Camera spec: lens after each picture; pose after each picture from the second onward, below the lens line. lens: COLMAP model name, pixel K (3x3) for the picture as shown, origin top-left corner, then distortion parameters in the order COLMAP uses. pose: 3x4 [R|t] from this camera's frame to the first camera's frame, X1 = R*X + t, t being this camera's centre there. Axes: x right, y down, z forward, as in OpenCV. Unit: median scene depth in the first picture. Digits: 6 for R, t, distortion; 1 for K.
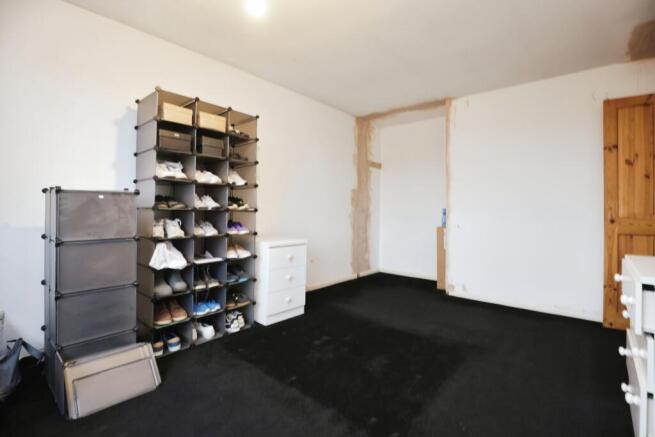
lens RADIAL K [[305.1, 0, 329.1], [0, 305.1, 216.7], [0, 0, 1]] dist [-0.026019, 0.000111]
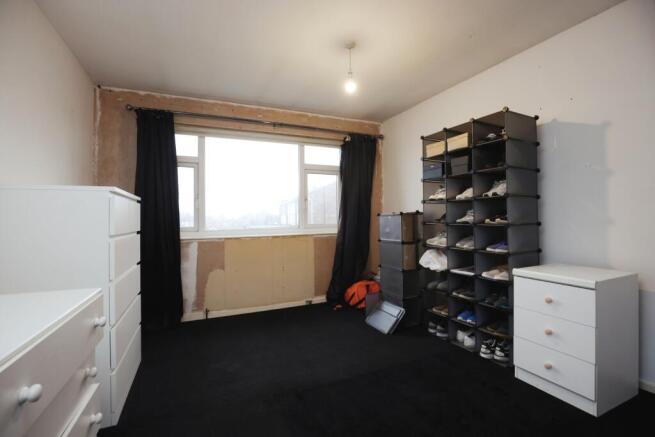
lens RADIAL K [[305.1, 0, 329.1], [0, 305.1, 216.7], [0, 0, 1]] dist [-0.026019, 0.000111]
pose [[-0.407262, -0.008444, -0.913272, 0.781659], [-0.000685, 0.999960, -0.008939, -0.040244], [0.913311, -0.003015, -0.407251, 1.031488]]
